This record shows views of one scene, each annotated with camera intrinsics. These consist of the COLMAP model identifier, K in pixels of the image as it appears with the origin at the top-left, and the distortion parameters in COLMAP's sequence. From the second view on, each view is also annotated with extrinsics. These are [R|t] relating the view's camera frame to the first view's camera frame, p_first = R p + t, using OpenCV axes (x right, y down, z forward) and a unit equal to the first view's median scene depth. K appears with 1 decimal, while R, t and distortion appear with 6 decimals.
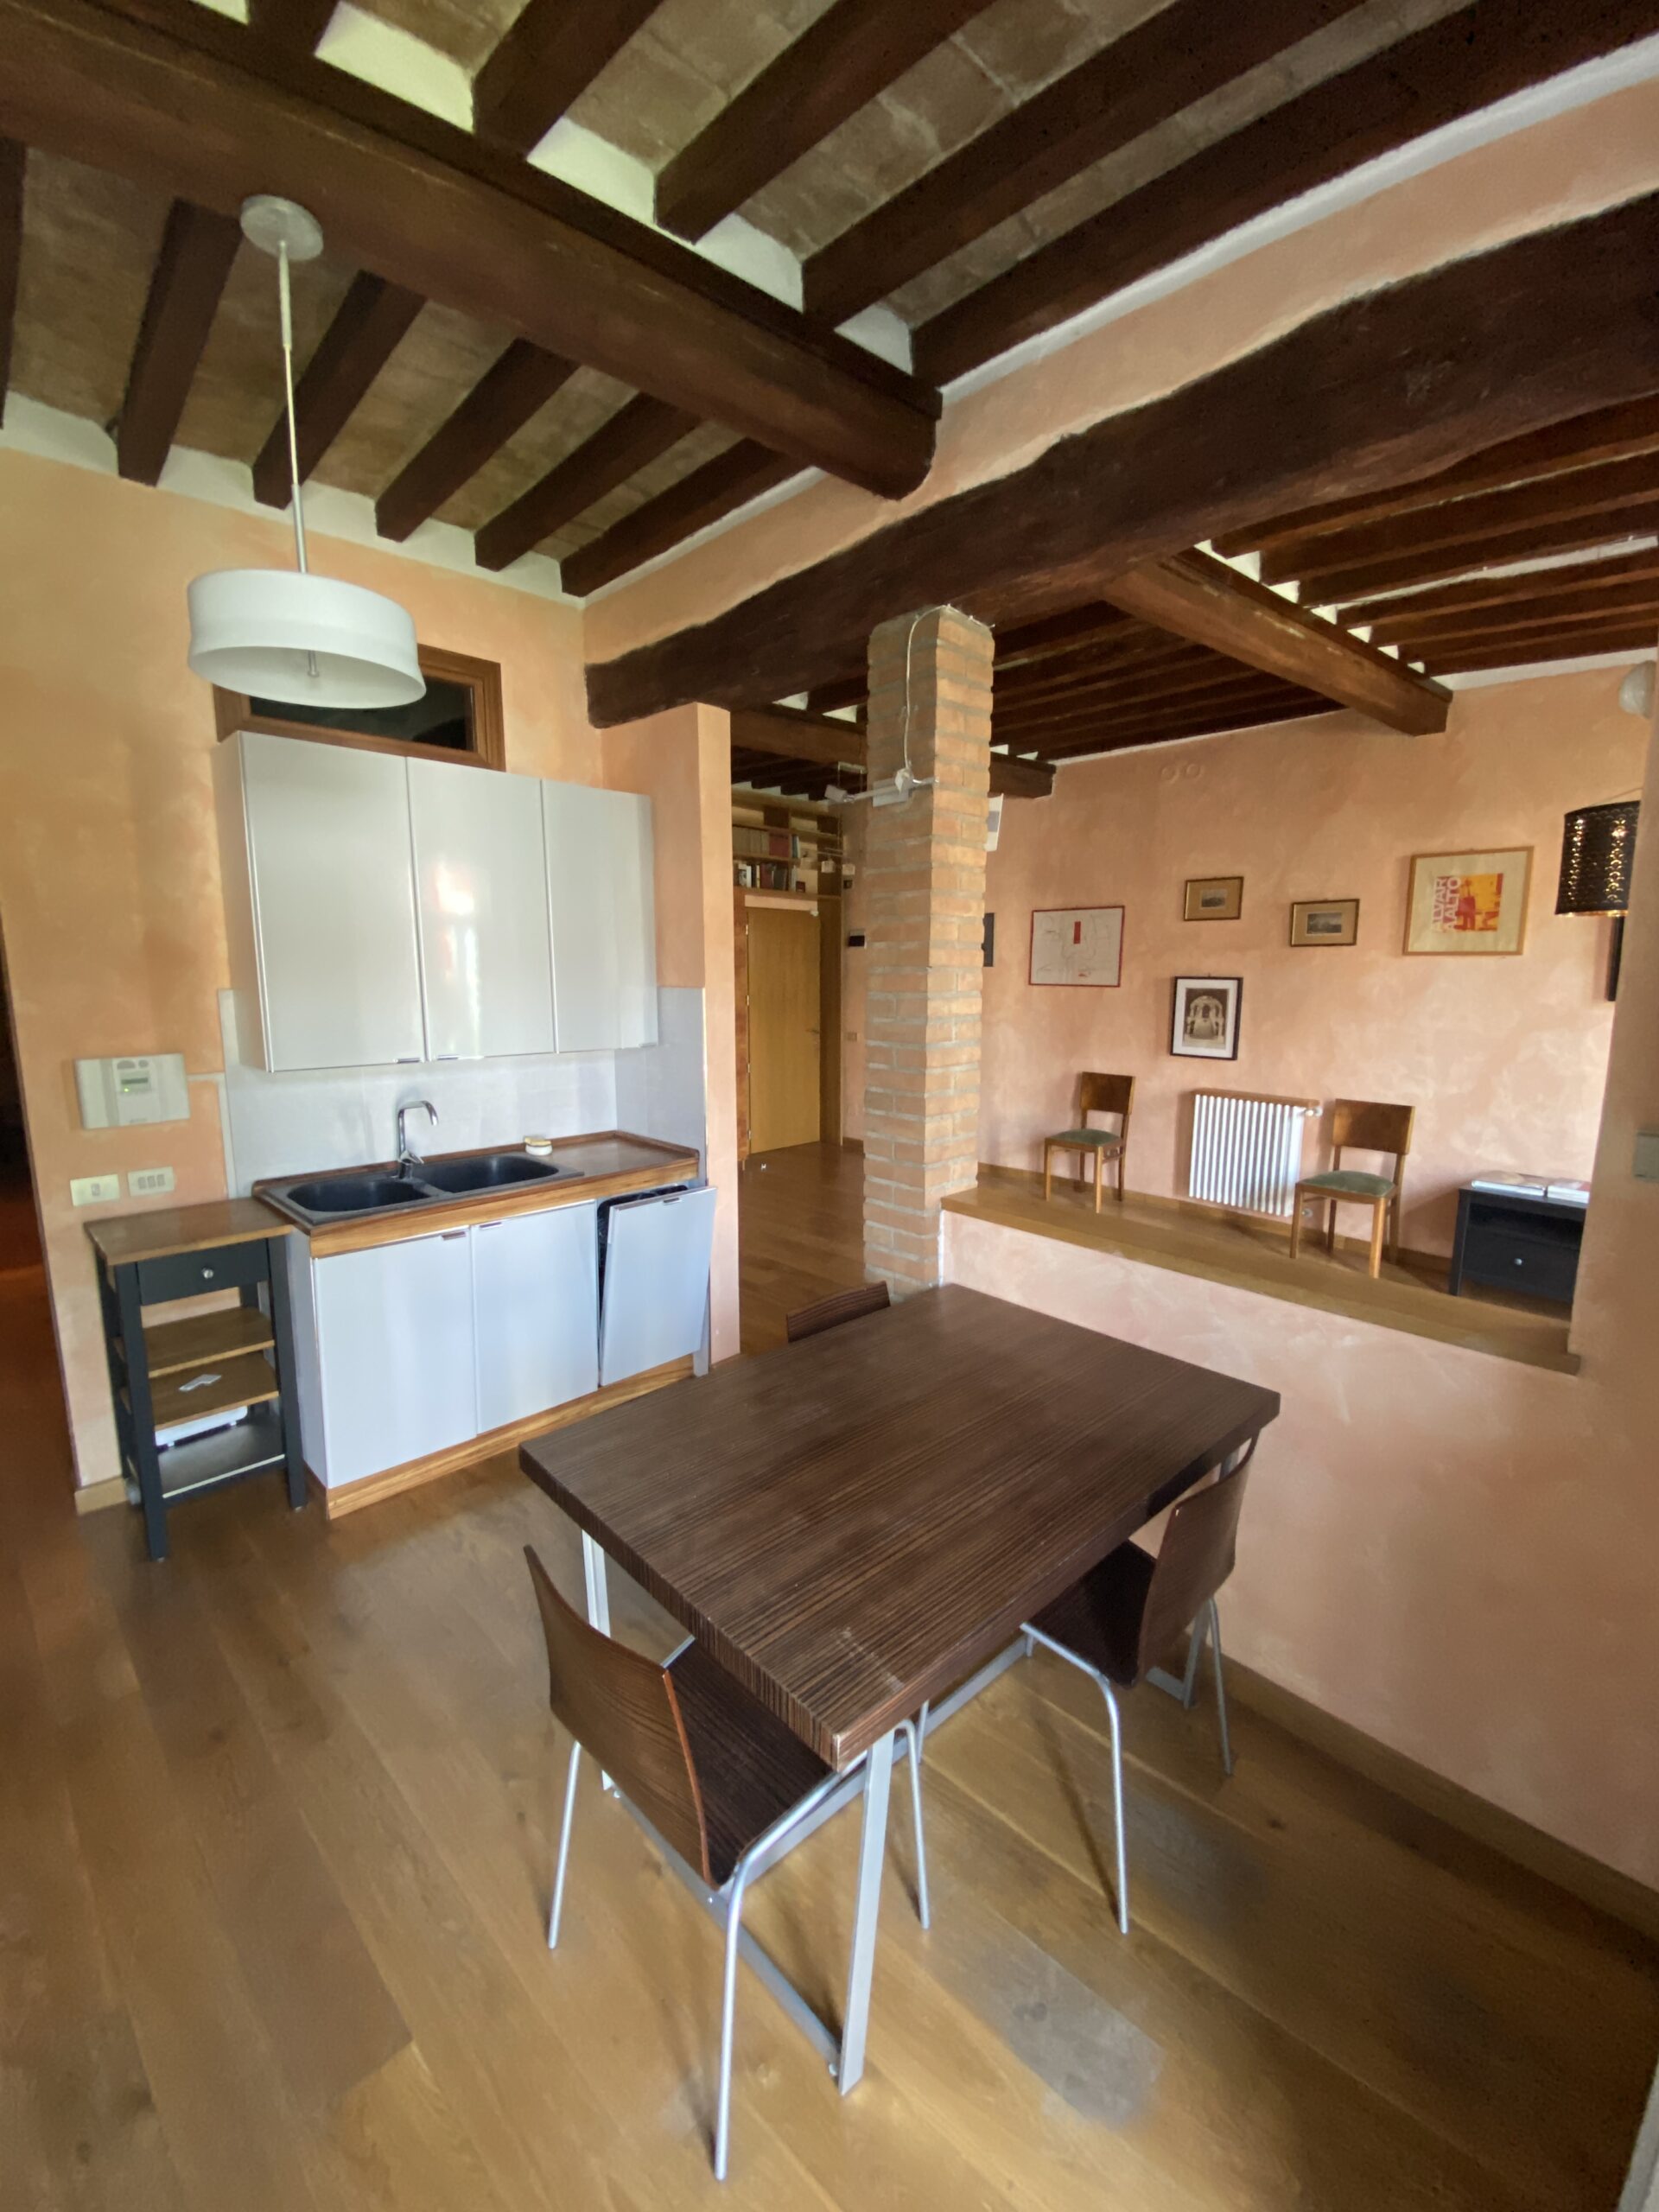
lens RADIAL K [[910.0, 0, 822.1], [0, 910.0, 1103.2], [0, 0, 1]] dist [-0.010859, -0.001980]
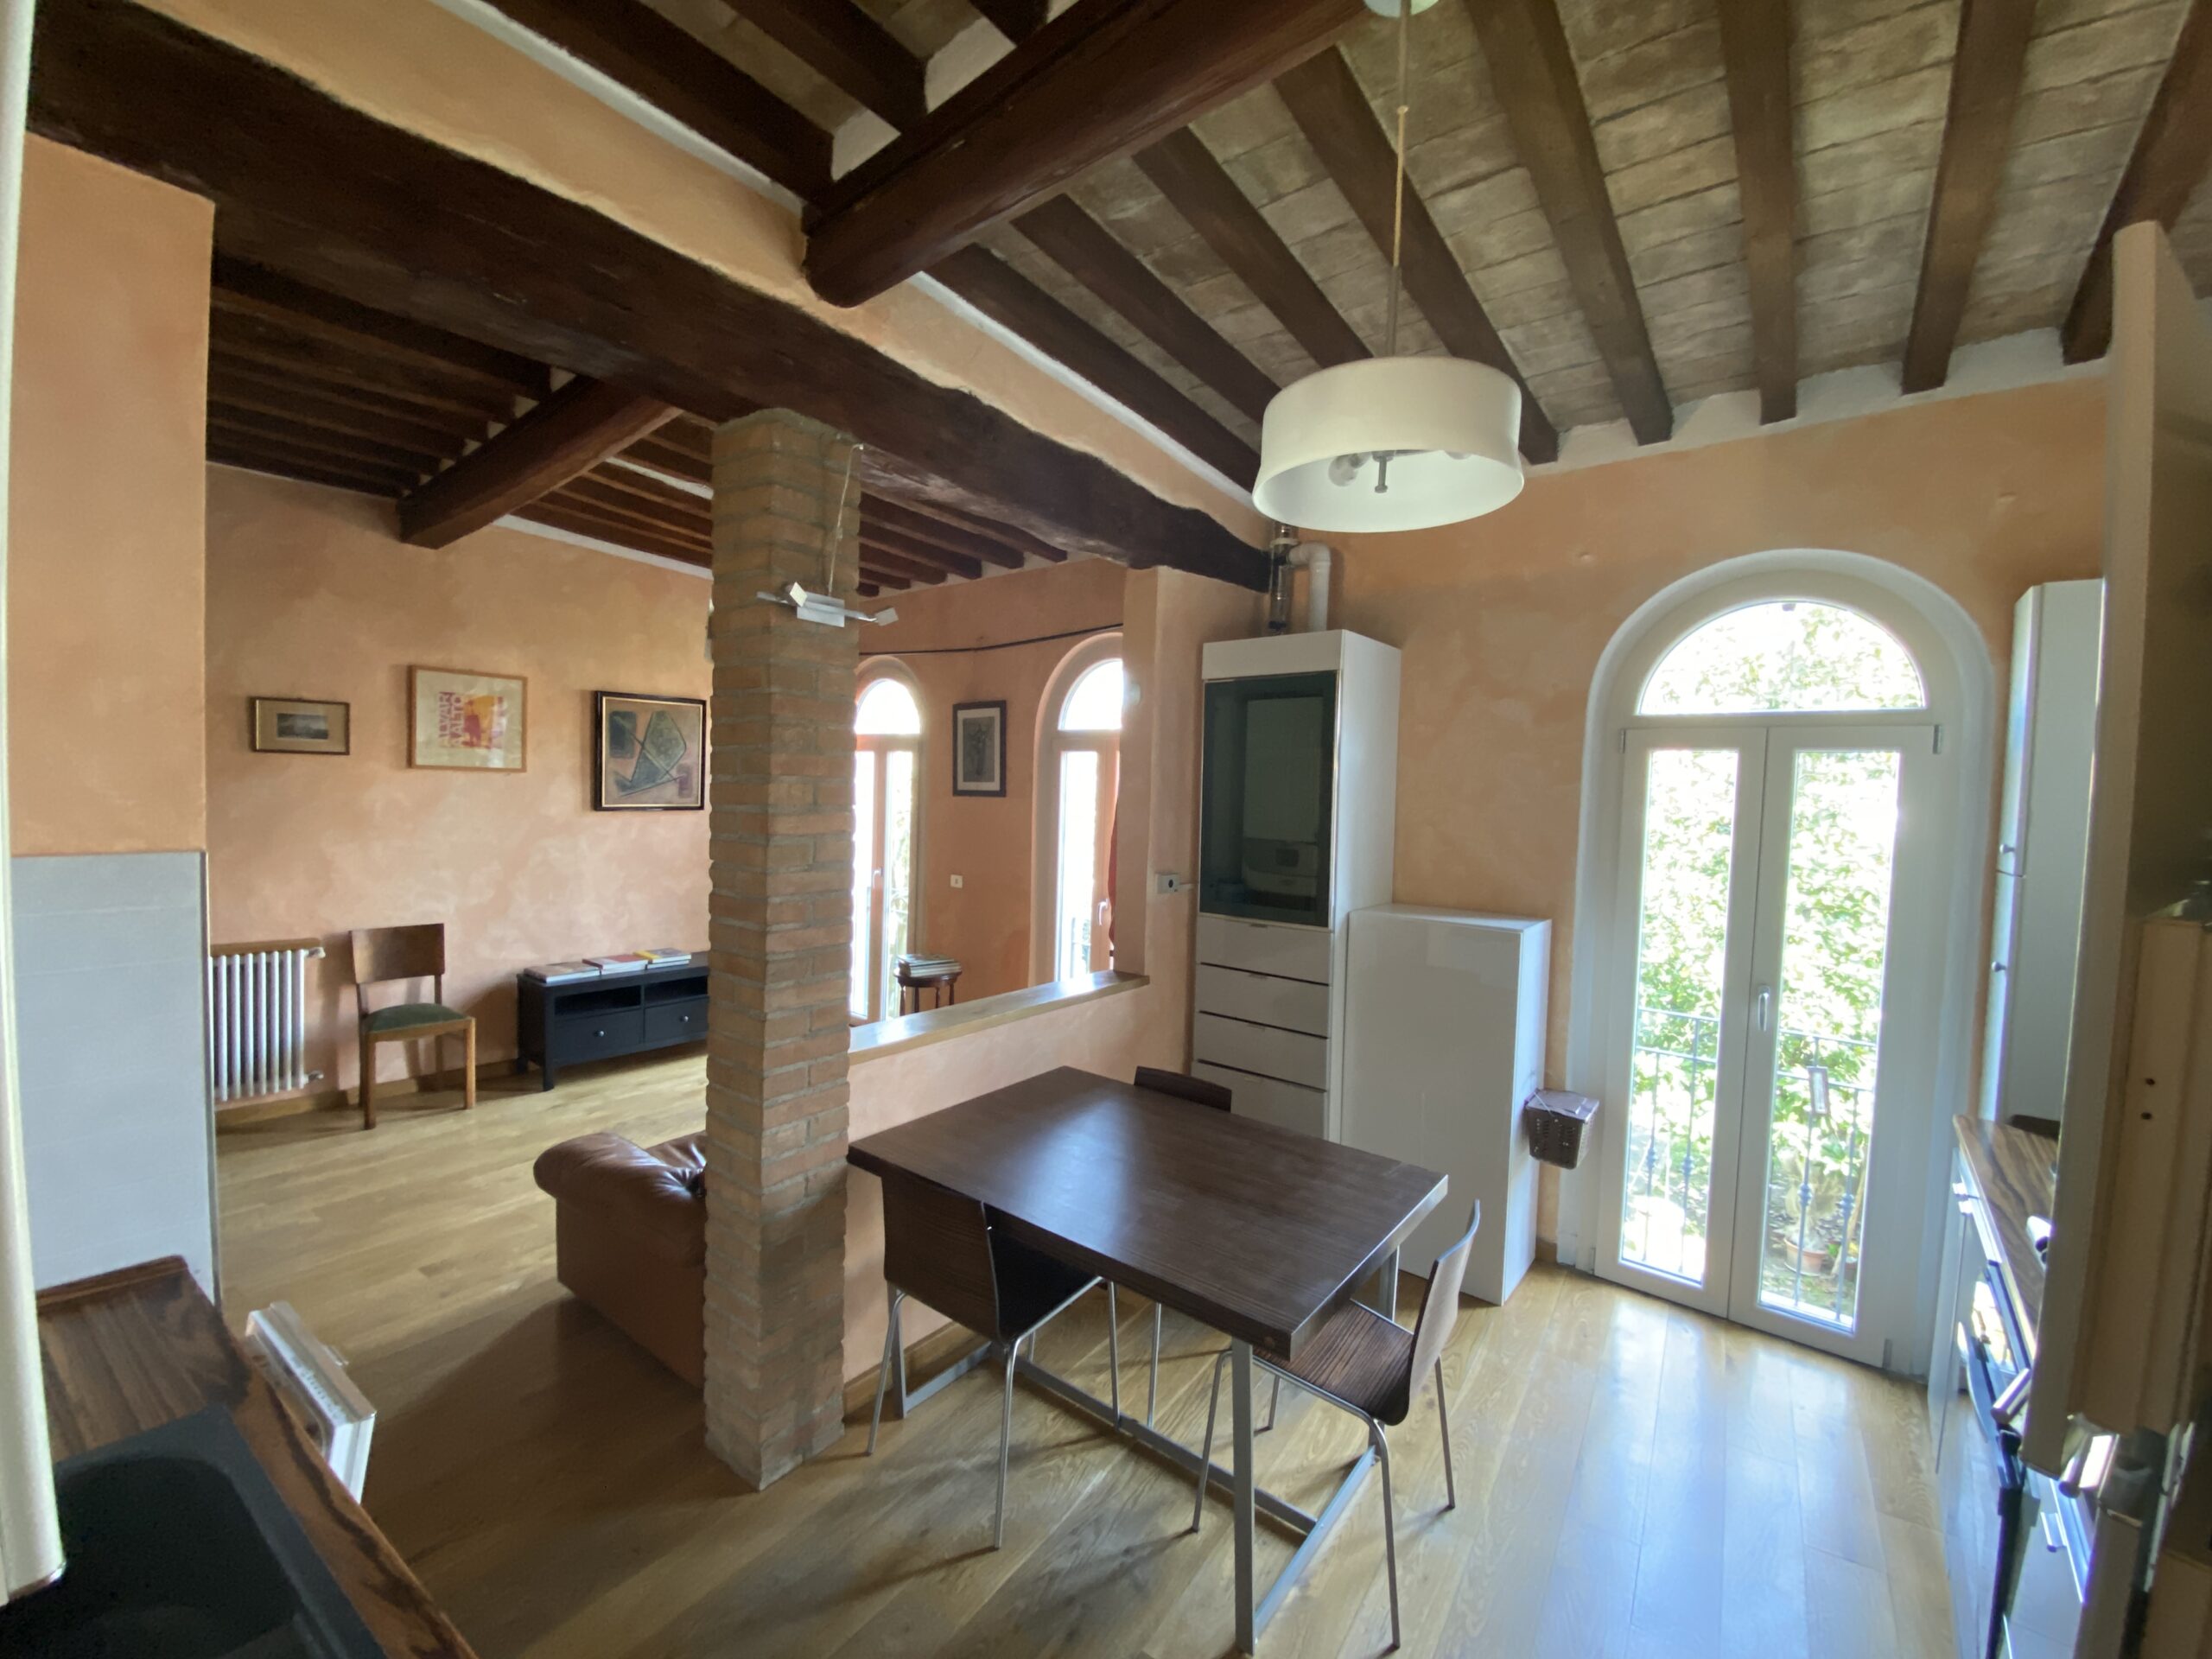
lens RADIAL K [[910.0, 0, 1113.1], [0, 910.0, 839.8], [0, 0, 1]] dist [-0.010859, -0.001980]
pose [[-0.196097, -0.063894, 0.978501, -0.450001], [0.112319, 0.989844, 0.087144, -0.092347], [-0.974131, 0.126993, -0.186929, 0.485545]]
